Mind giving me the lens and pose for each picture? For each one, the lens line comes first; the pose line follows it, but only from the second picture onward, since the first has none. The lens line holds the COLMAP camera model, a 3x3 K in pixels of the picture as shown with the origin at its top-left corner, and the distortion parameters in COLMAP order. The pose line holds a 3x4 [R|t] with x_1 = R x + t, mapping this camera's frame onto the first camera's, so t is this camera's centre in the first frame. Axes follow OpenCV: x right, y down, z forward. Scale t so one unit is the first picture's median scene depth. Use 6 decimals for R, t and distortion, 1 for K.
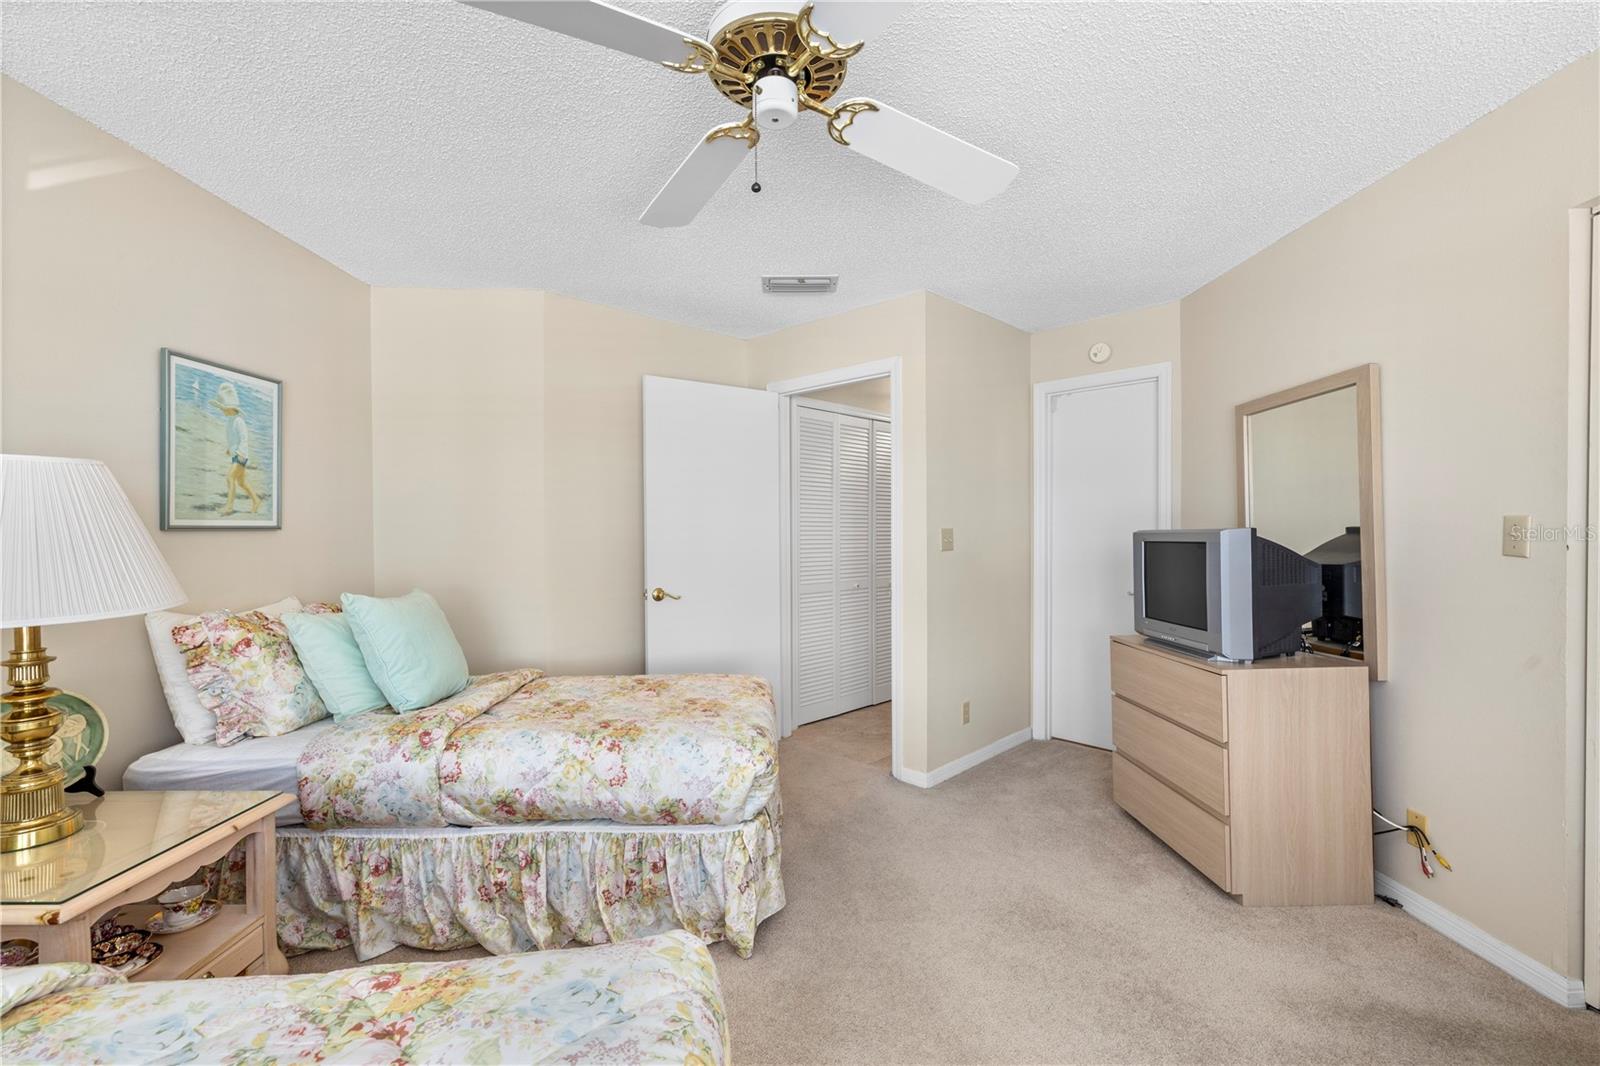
lens RADIAL K [[671.7, 0, 797.8], [0, 671.7, 531.2], [0, 0, 1]] dist [0.001731, -0.000058]
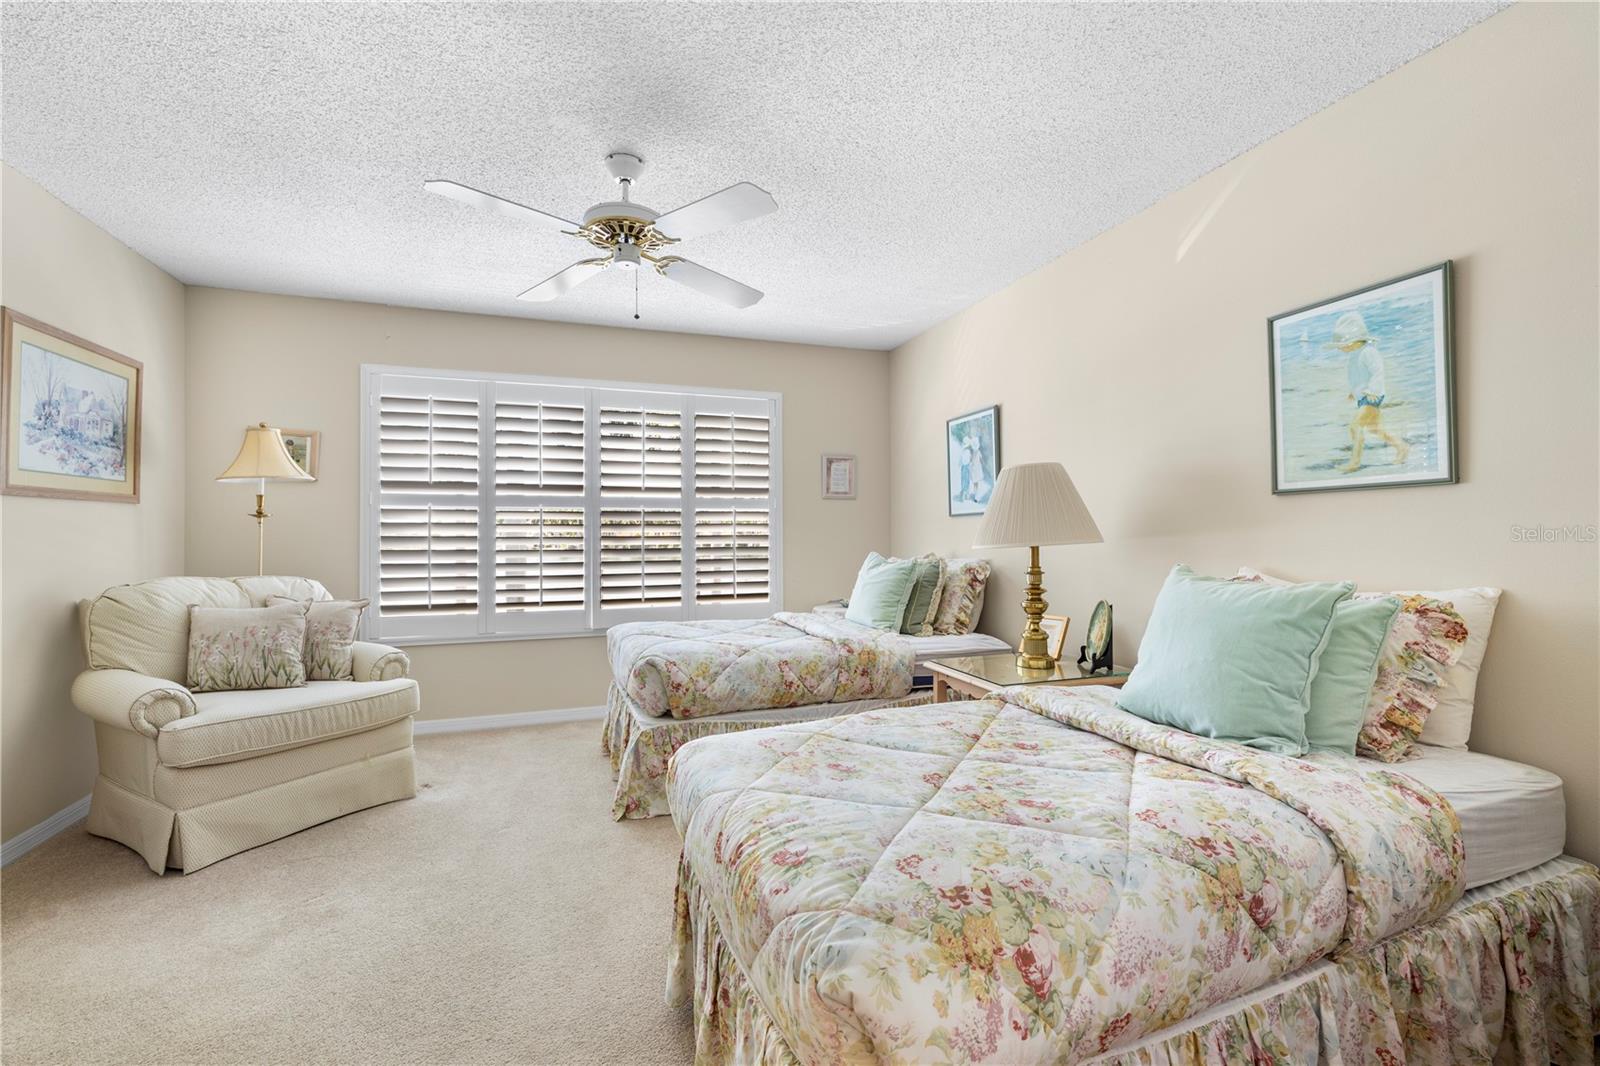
lens RADIAL K [[671.7, 0, 797.8], [0, 671.7, 531.2], [0, 0, 1]] dist [0.001731, -0.000058]
pose [[-0.945022, 0.008547, -0.326894, 0.077662], [0.009868, 0.999948, -0.002382, 0.049545], [0.326857, -0.005477, -0.945058, 1.742749]]
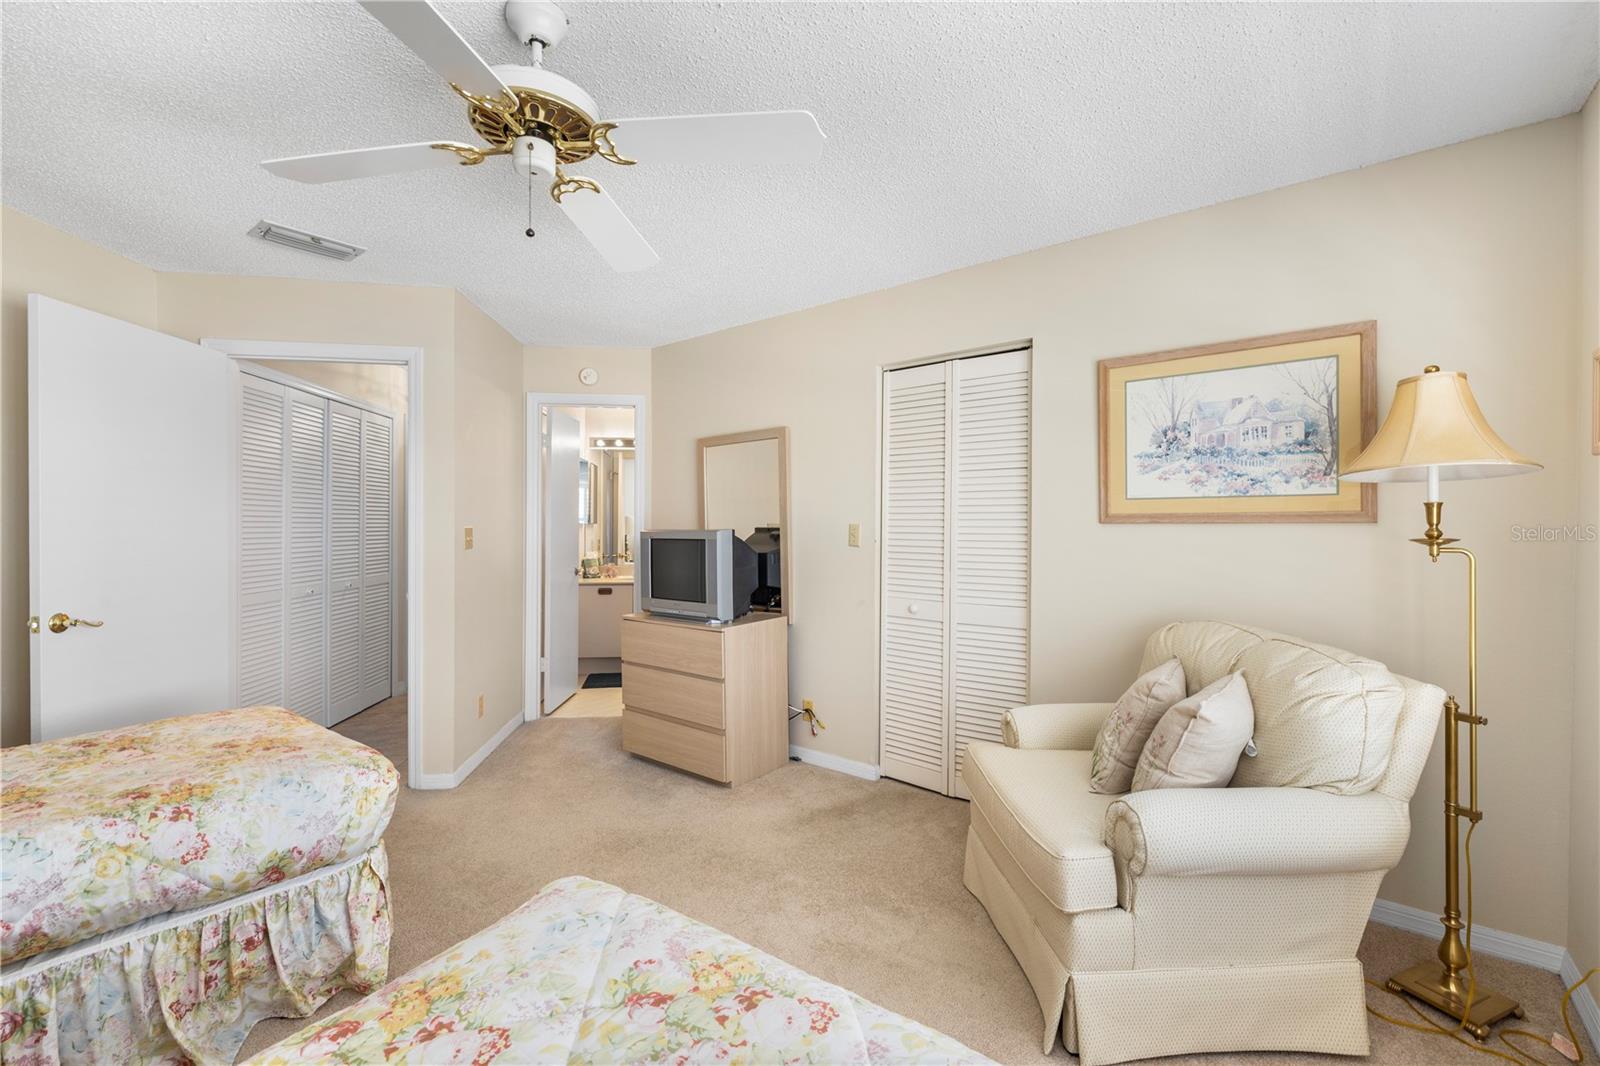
lens RADIAL K [[667.7, 0, 792.2], [0, 667.7, 518.7], [0, 0, 1]] dist [0.001628, 0.000061]
pose [[0.640493, 0.012930, 0.767855, -0.387089], [-0.007263, 0.999916, -0.010779, -0.014916], [-0.767930, 0.001327, 0.640532, -0.032165]]
